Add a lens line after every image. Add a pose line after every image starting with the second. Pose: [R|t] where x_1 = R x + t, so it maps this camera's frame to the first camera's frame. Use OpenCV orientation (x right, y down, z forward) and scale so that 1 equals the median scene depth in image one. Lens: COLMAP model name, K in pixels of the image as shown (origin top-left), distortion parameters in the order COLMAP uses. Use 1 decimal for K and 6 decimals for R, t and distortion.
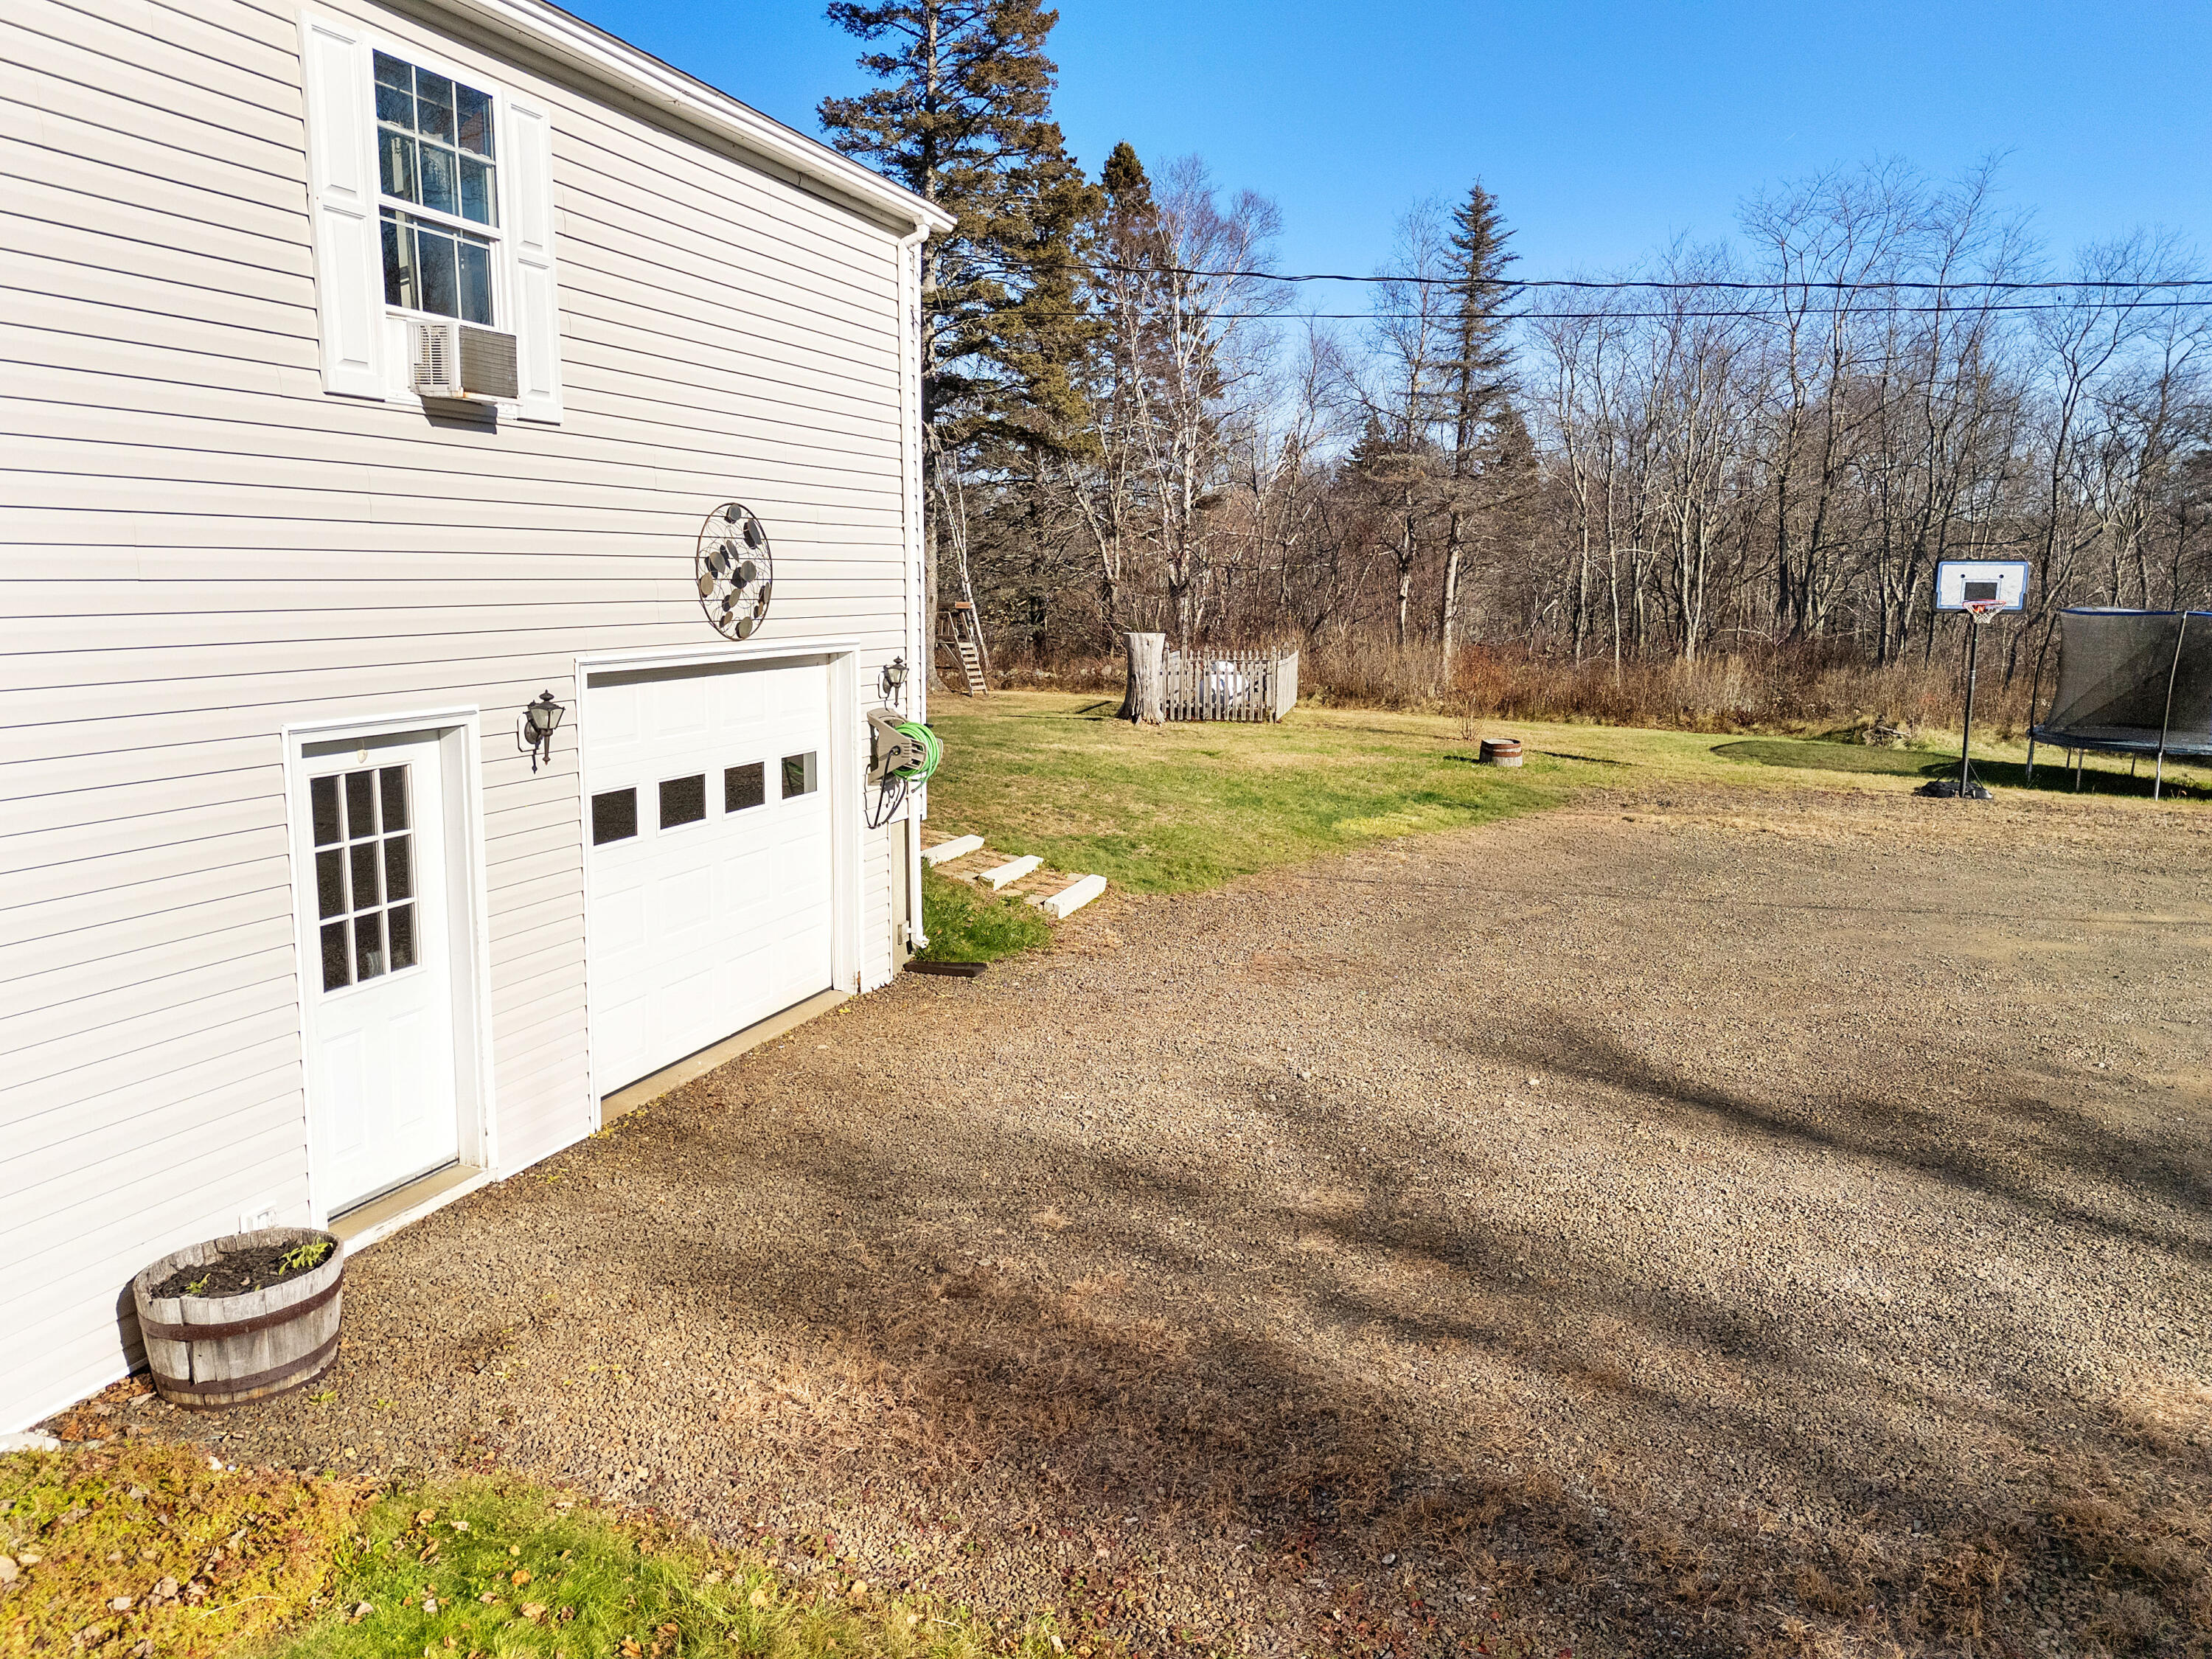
lens RADIAL K [[1648.4, 0, 1099.9], [0, 1648.4, 814.8], [0, 0, 1]] dist [0.089568, -0.079601]
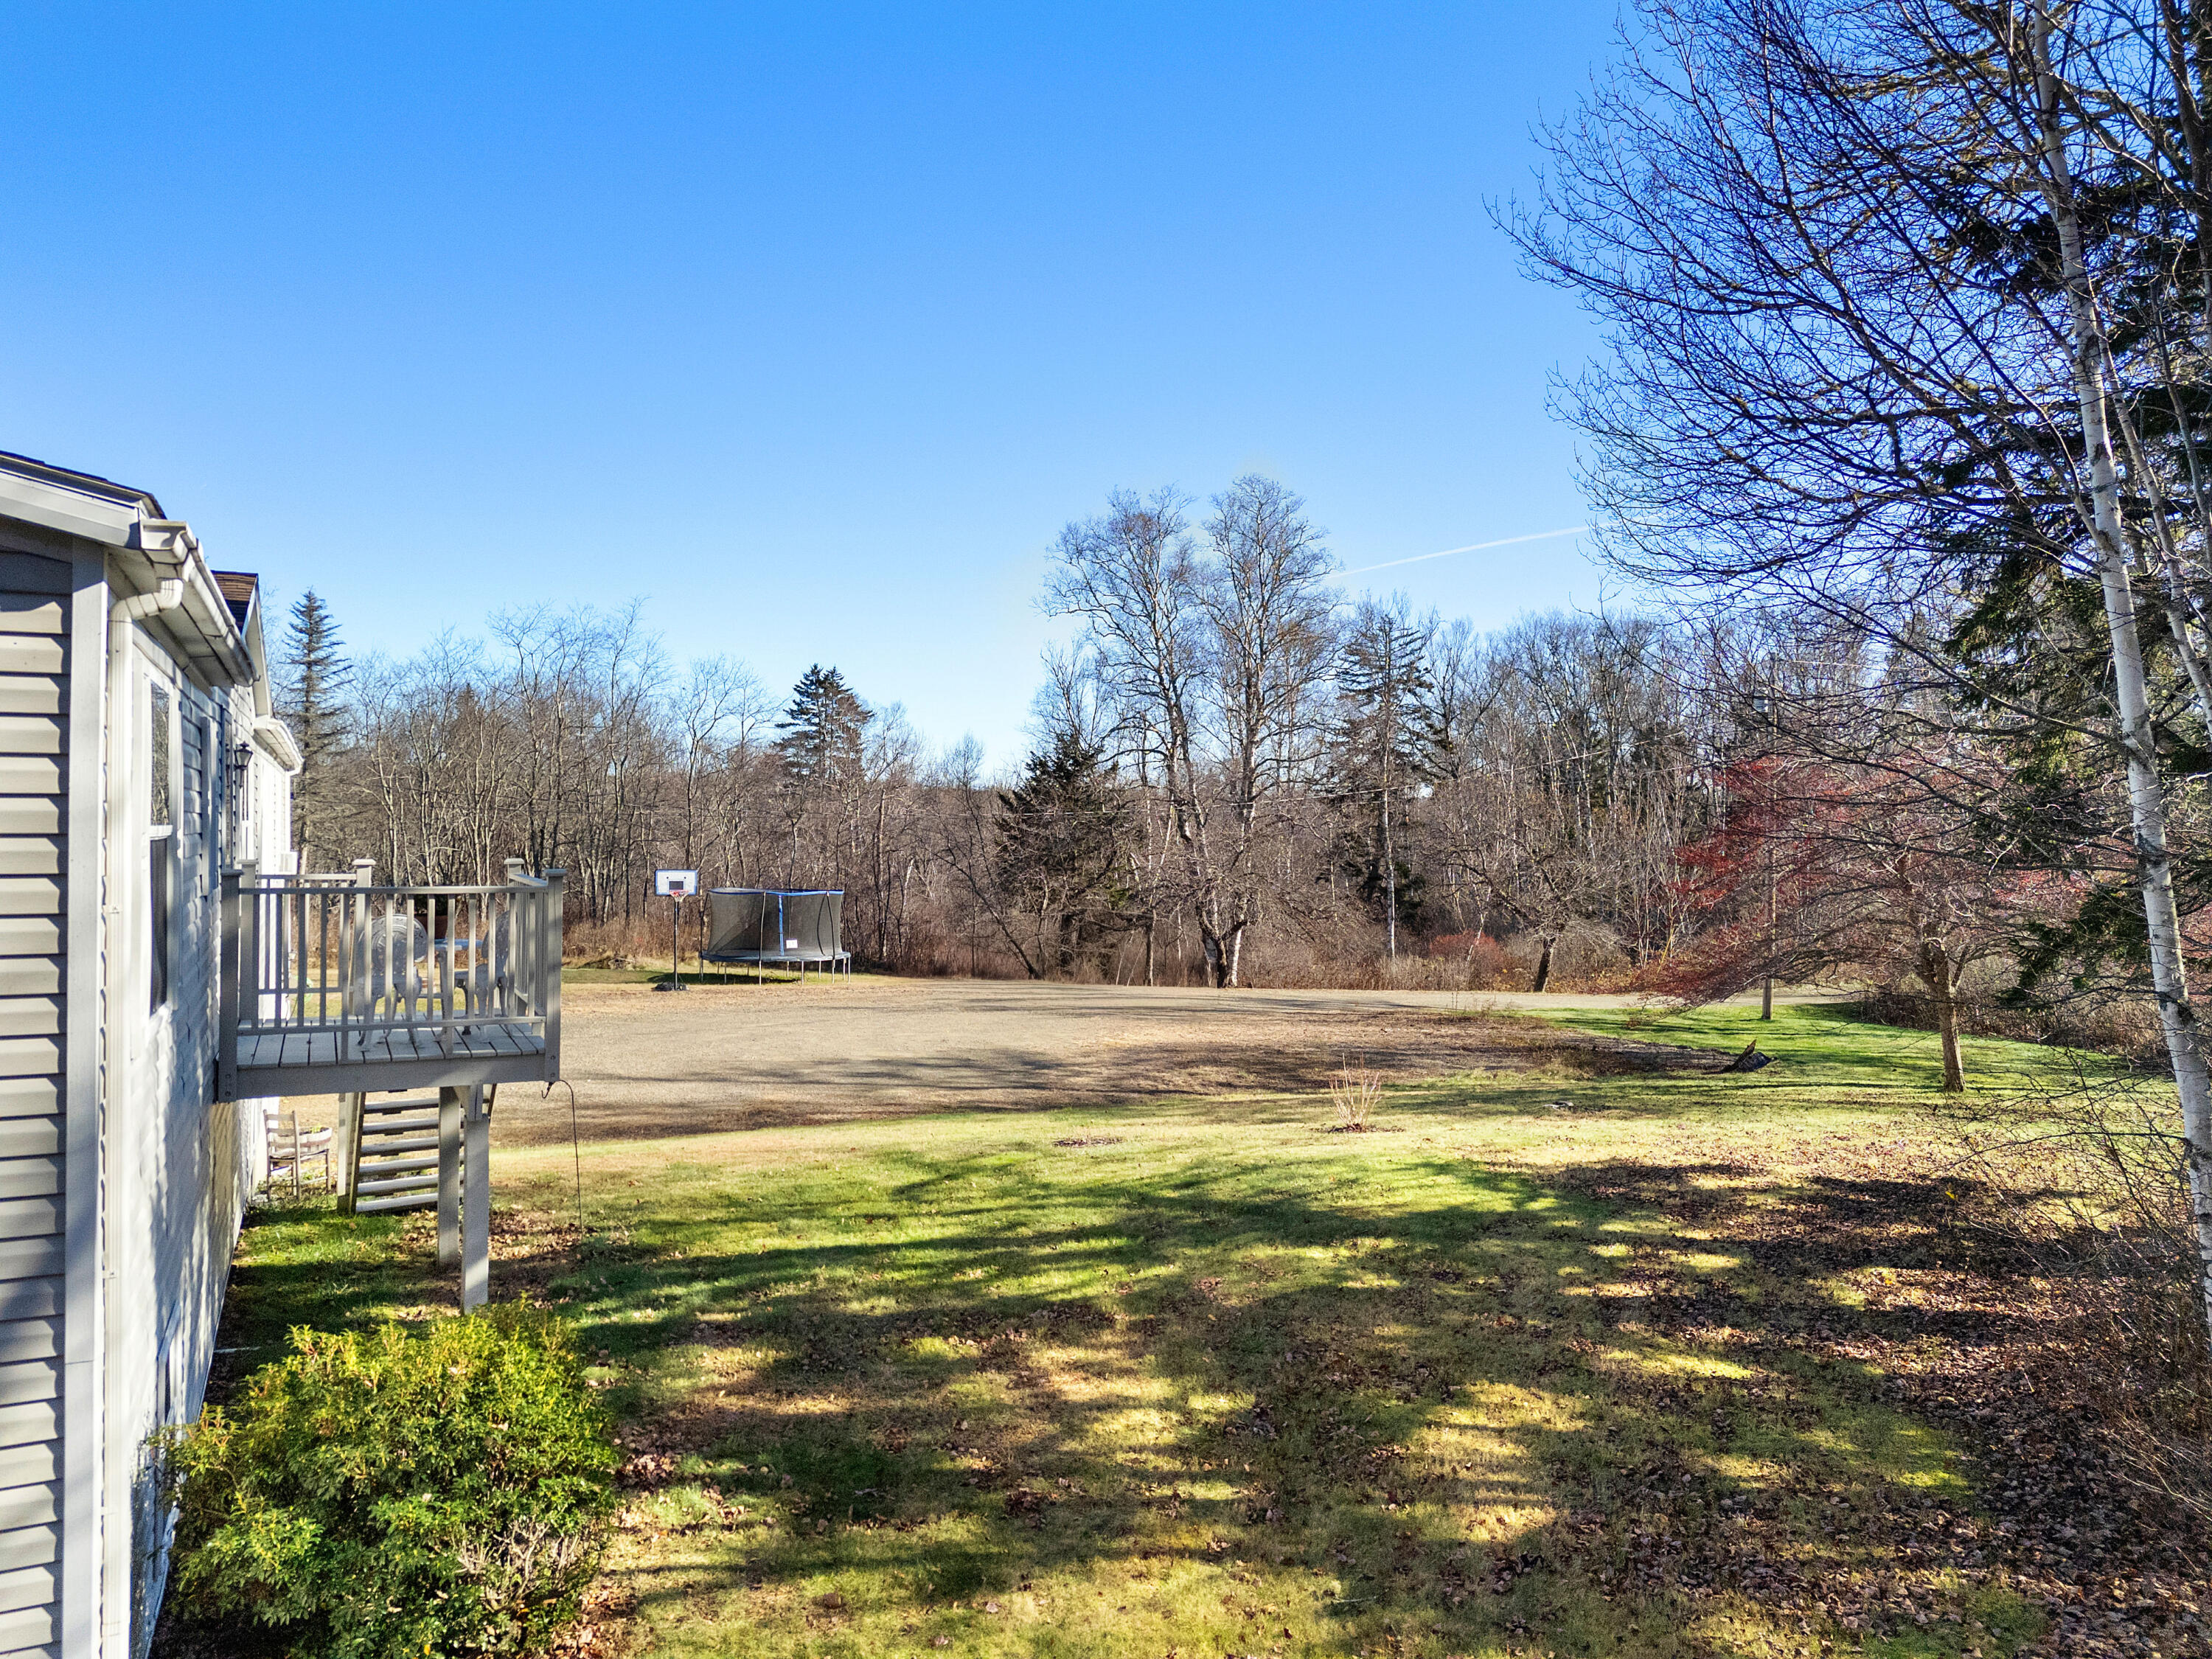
lens RADIAL K [[1701.5, 0, 1106.5], [0, 1701.5, 805.2], [0, 0, 1]] dist [0.108676, -0.138752]
pose [[0.718504, 0.004233, 0.695510, -0.725046], [0.097473, 0.989500, -0.106718, 0.052809], [-0.688659, 0.144471, 0.710547, -1.118298]]
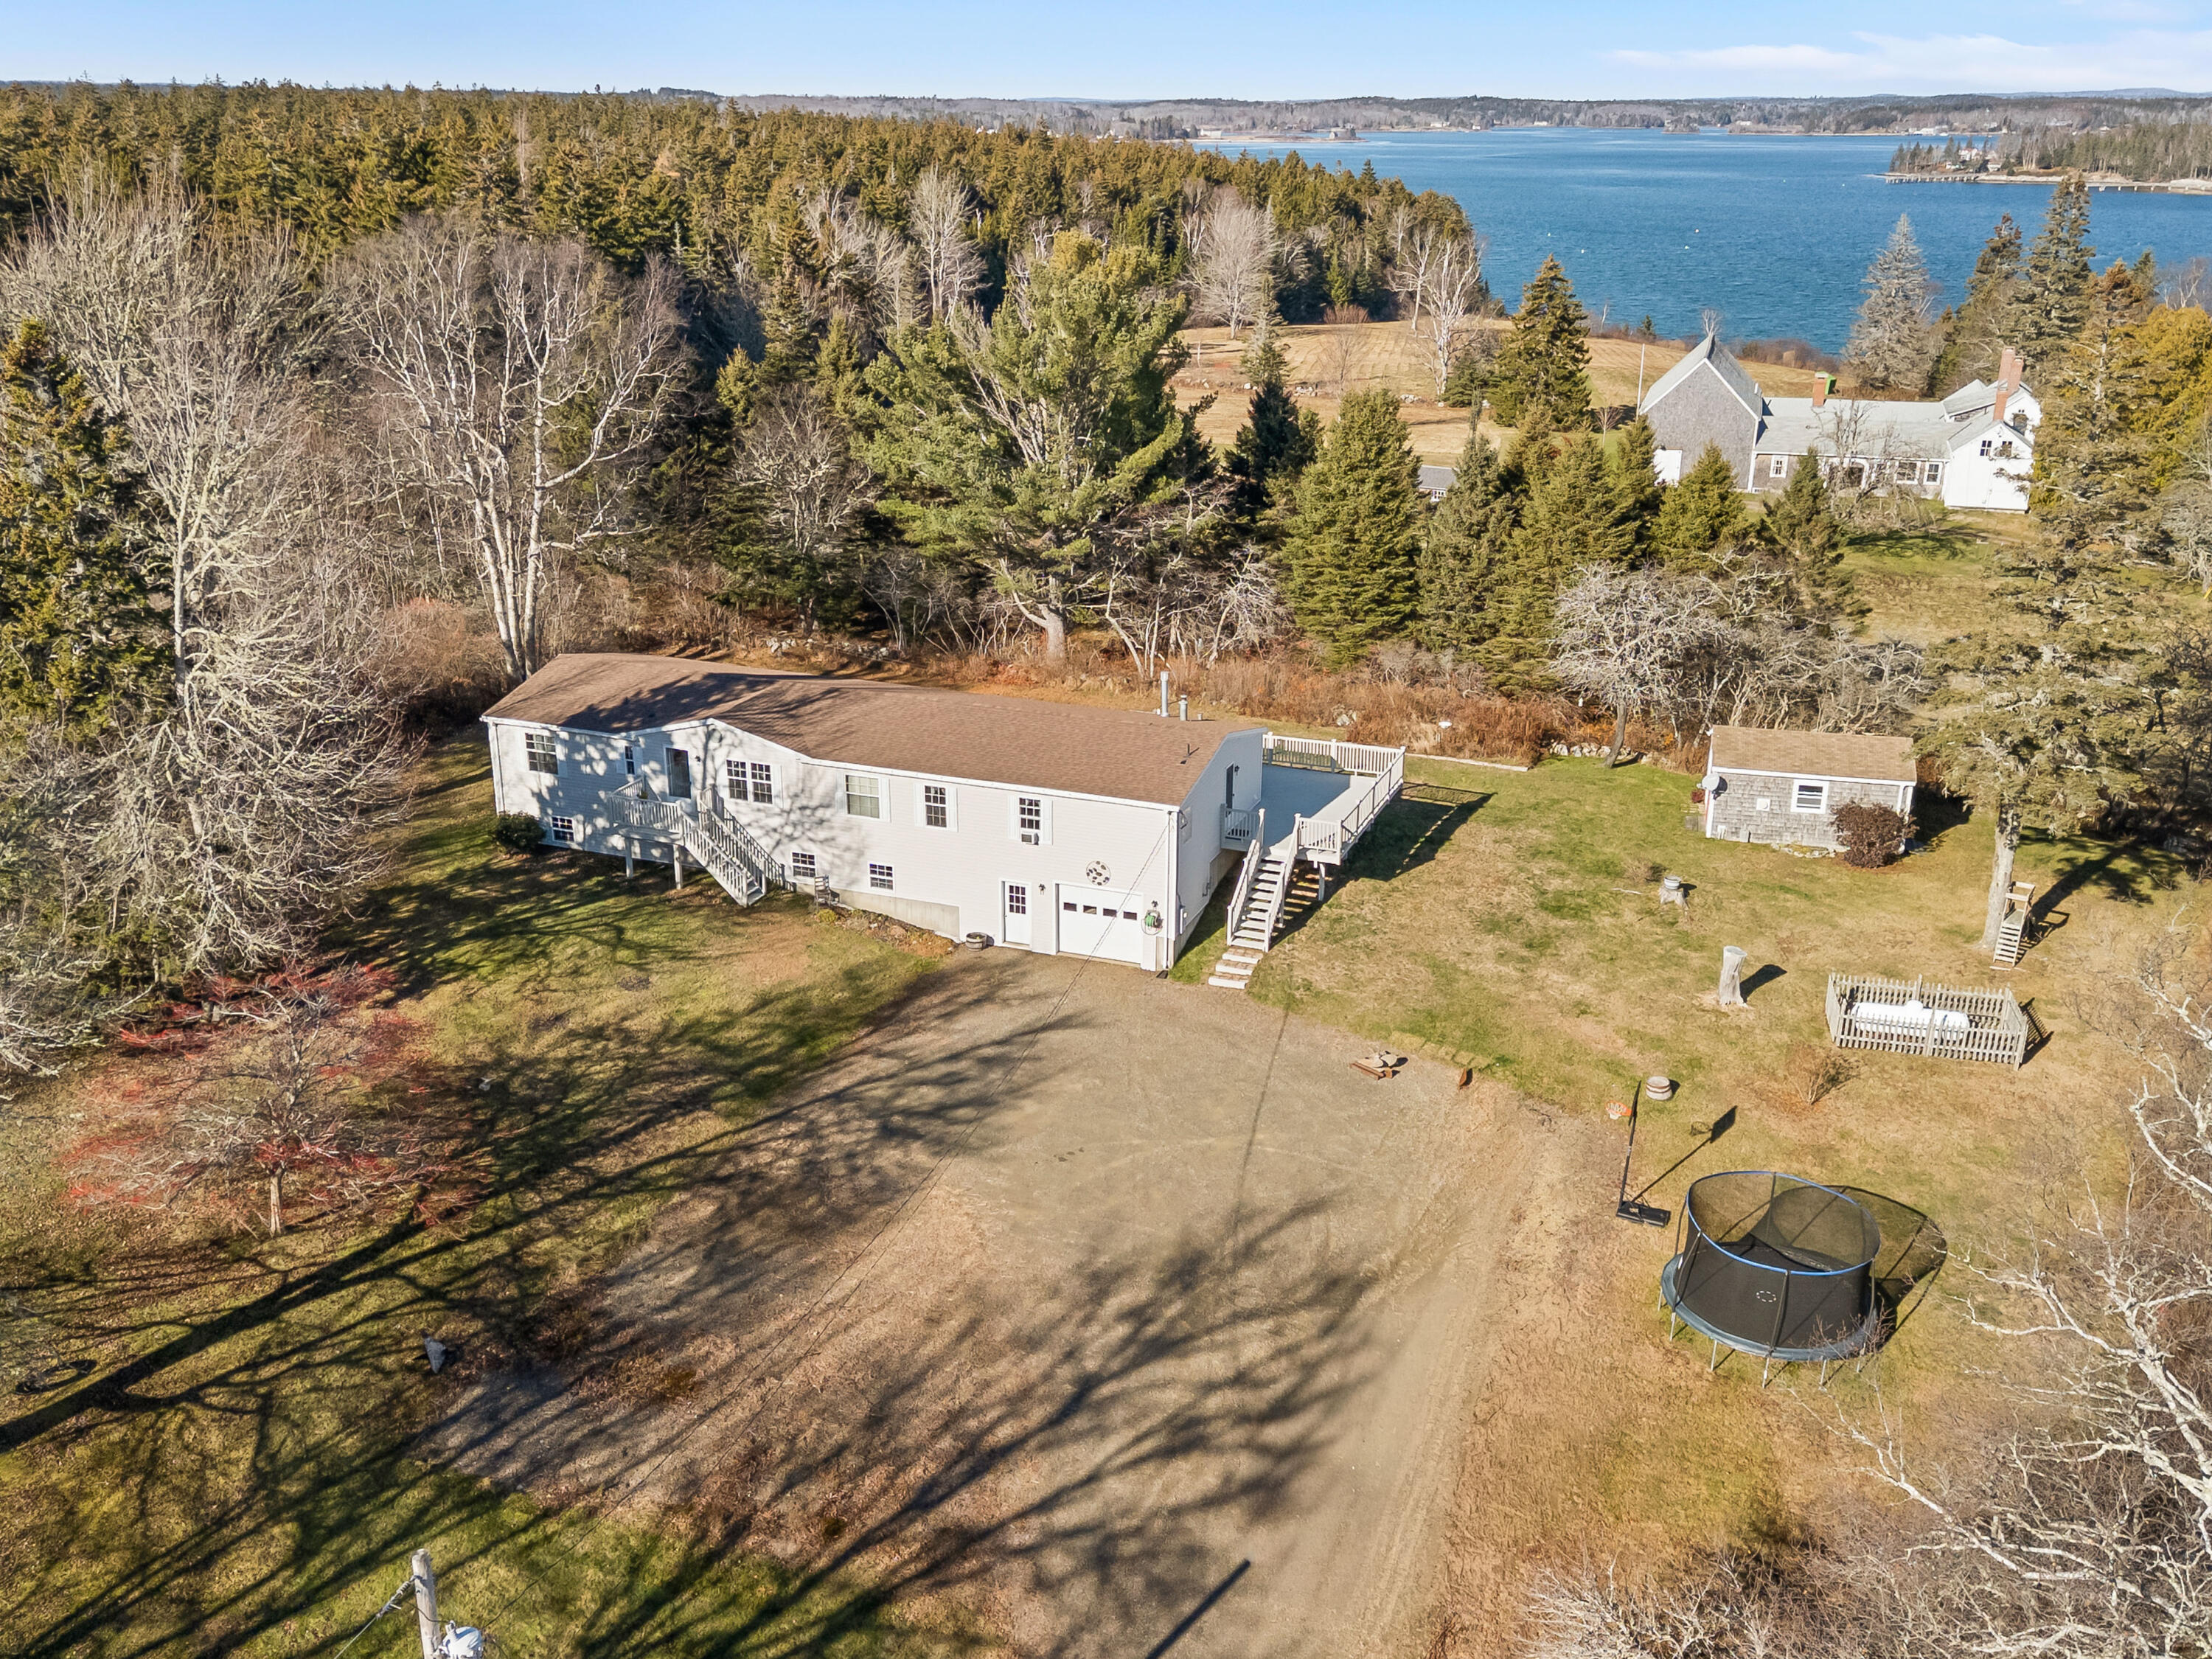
lens RADIAL K [[1972.6, 0, 1098.6], [0, 1972.6, 831.0], [0, 0, 1]] dist [0.128303, -0.229714]
pose [[-0.020564, 0.331297, -0.943303, 3.592229], [-0.151774, 0.931533, 0.330472, -1.491248], [0.988201, 0.149964, 0.031126, 0.506236]]
